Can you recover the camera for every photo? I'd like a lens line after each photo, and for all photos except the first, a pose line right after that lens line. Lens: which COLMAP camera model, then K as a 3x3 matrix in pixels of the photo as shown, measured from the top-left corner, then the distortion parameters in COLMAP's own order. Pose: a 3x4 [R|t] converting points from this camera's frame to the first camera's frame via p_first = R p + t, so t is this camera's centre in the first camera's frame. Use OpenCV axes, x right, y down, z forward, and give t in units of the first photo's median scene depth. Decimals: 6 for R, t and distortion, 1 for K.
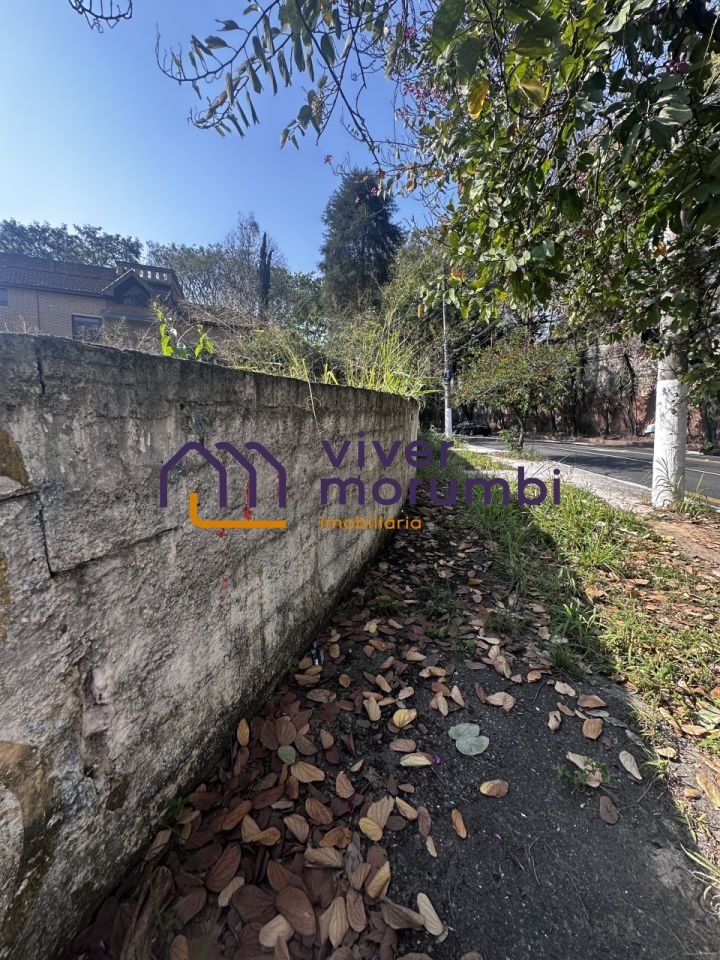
lens RADIAL K [[381.7, 0, 360.8], [0, 381.7, 476.7], [0, 0, 1]] dist [-0.008617, 0.001215]
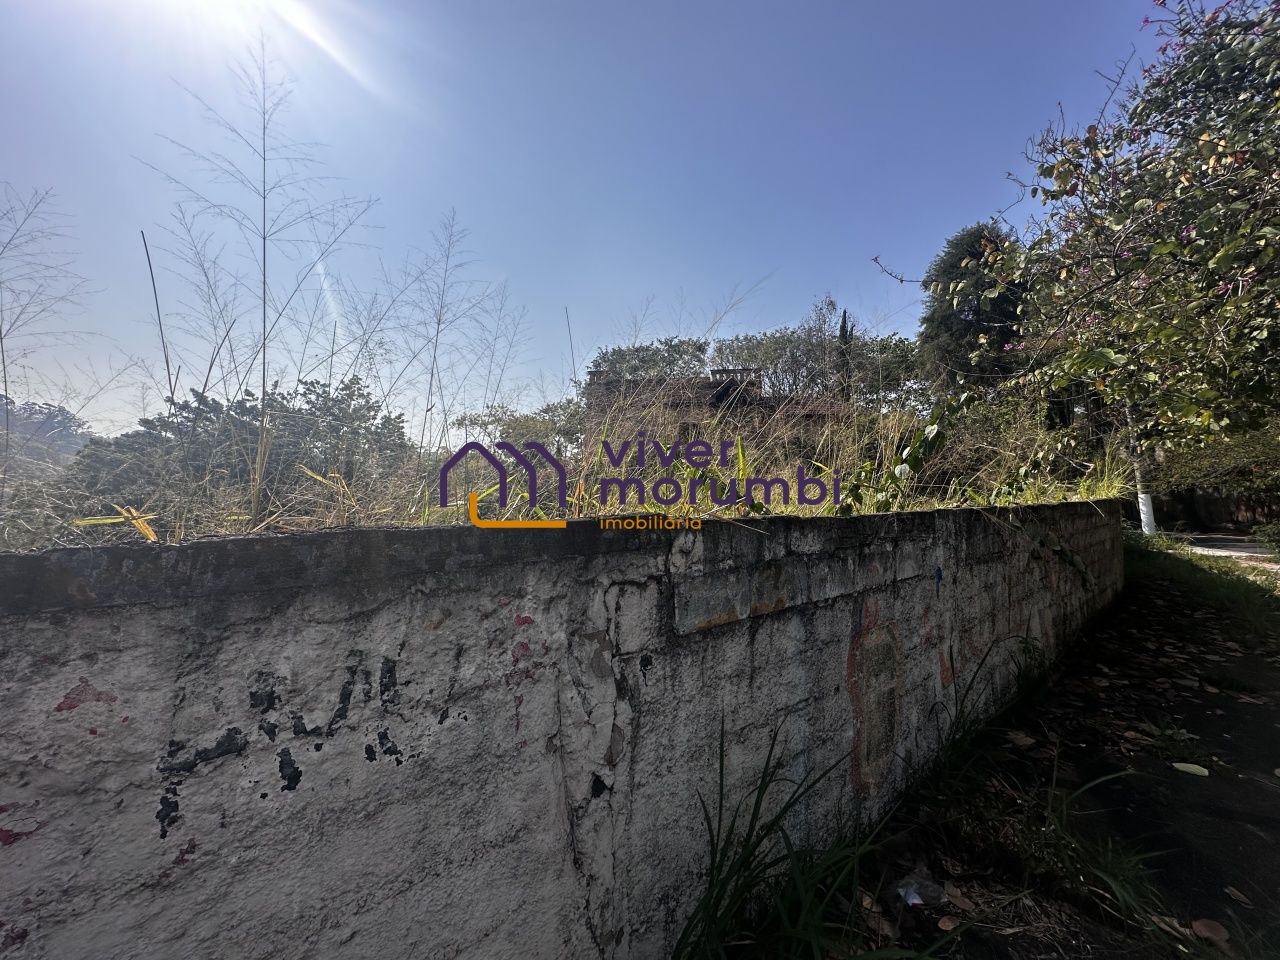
lens RADIAL K [[509.0, 0, 638.0], [0, 509.0, 476.7], [0, 0, 1]] dist [-0.008617, 0.001215]
pose [[0.851750, -0.048191, -0.521728, -0.067436], [-0.065199, 0.978273, -0.196801, 0.029240], [0.519877, 0.201641, 0.830102, -0.230297]]
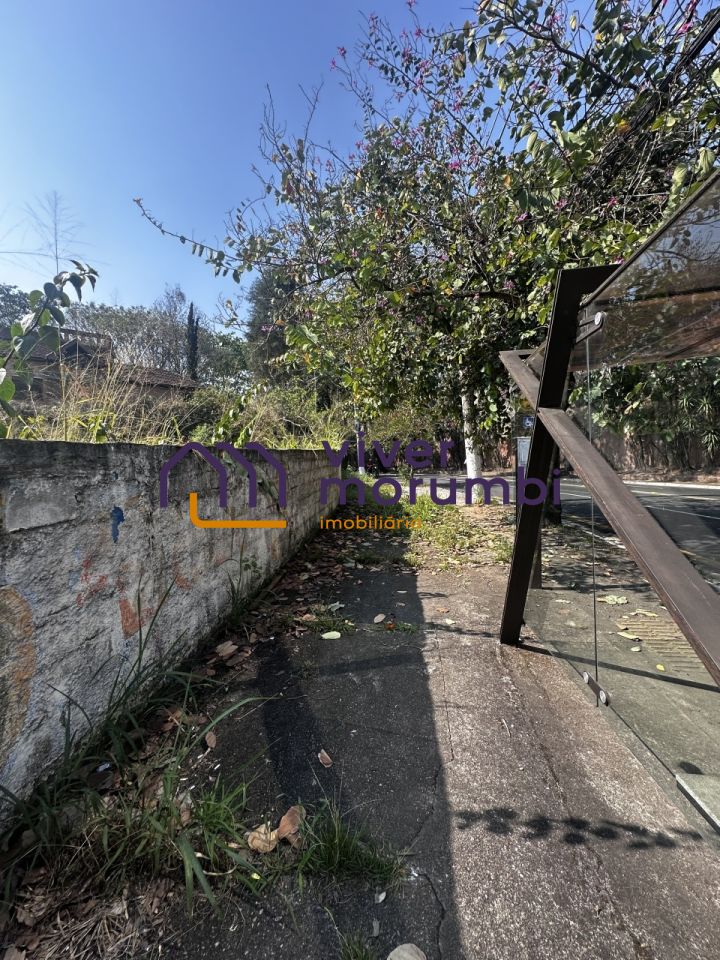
lens RADIAL K [[381.7, 0, 360.1], [0, 381.7, 482.1], [0, 0, 1]] dist [-0.008617, 0.001215]
pose [[0.975622, -0.046693, 0.214431, -0.036947], [0.067301, 0.993681, -0.089830, 0.027176], [-0.208881, 0.102072, 0.972600, -0.177155]]
